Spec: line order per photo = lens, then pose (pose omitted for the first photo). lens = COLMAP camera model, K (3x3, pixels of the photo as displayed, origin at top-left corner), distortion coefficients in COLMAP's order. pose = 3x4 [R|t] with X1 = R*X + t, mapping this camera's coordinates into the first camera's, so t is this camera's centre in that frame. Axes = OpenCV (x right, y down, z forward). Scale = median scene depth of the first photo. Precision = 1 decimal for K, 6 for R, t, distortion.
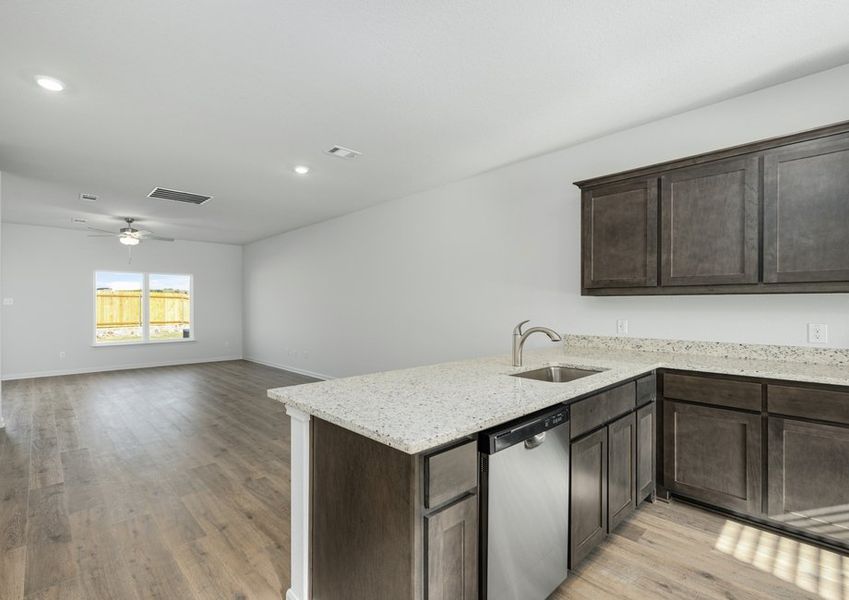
lens RADIAL K [[413.1, 0, 395.0], [0, 413.1, 302.9], [0, 0, 1]] dist [-0.001254, 0.000069]
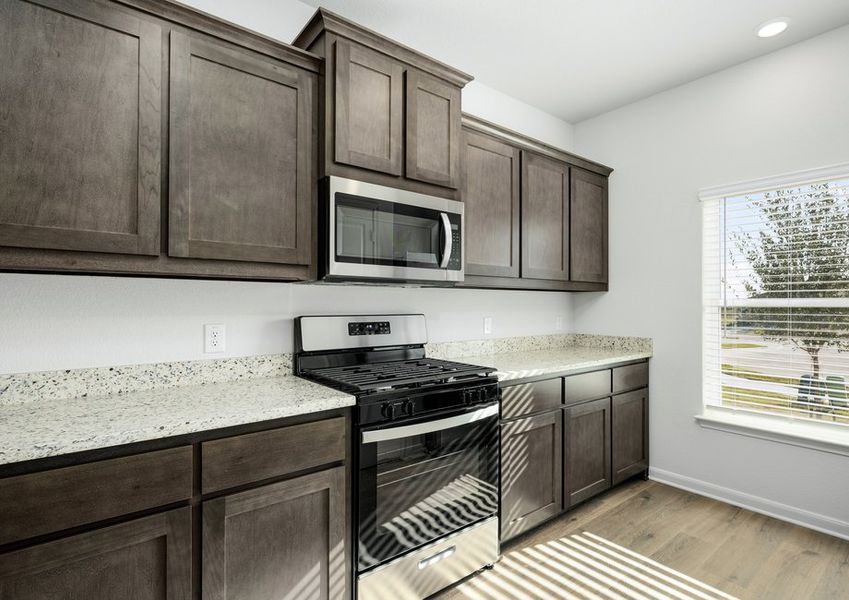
lens RADIAL K [[413.1, 0, 395.0], [0, 413.1, 302.9], [0, 0, 1]] dist [-0.001254, 0.000069]
pose [[0.070869, 0.007823, 0.997455, 0.346074], [0.000442, 0.999969, -0.007875, 0.019554], [-0.997486, 0.000999, 0.070863, 0.635593]]
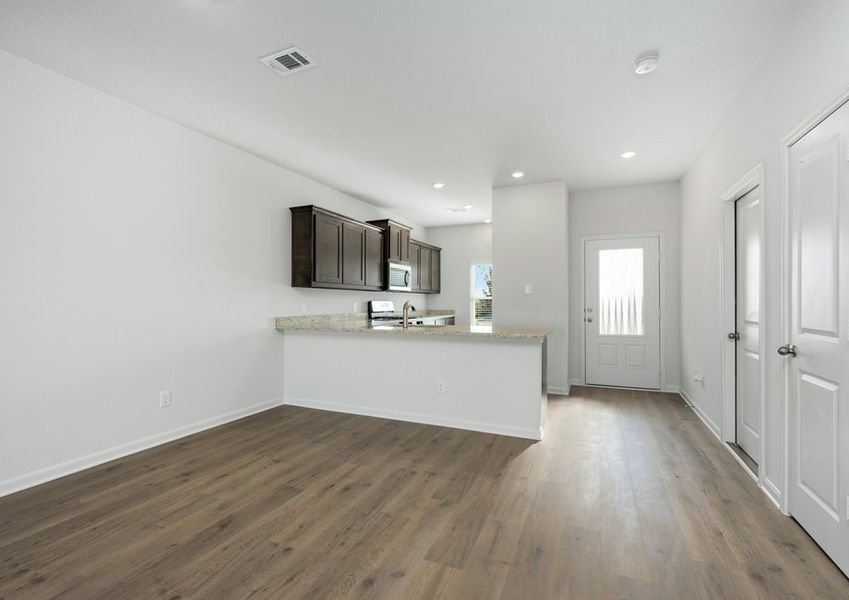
lens RADIAL K [[413.1, 0, 395.0], [0, 413.1, 302.9], [0, 0, 1]] dist [-0.001254, 0.000069]
pose [[-0.399365, -0.001547, 0.916791, -1.327868], [-0.002251, 0.999997, 0.000707, 0.047320], [-0.916789, -0.001781, -0.399367, 1.785943]]
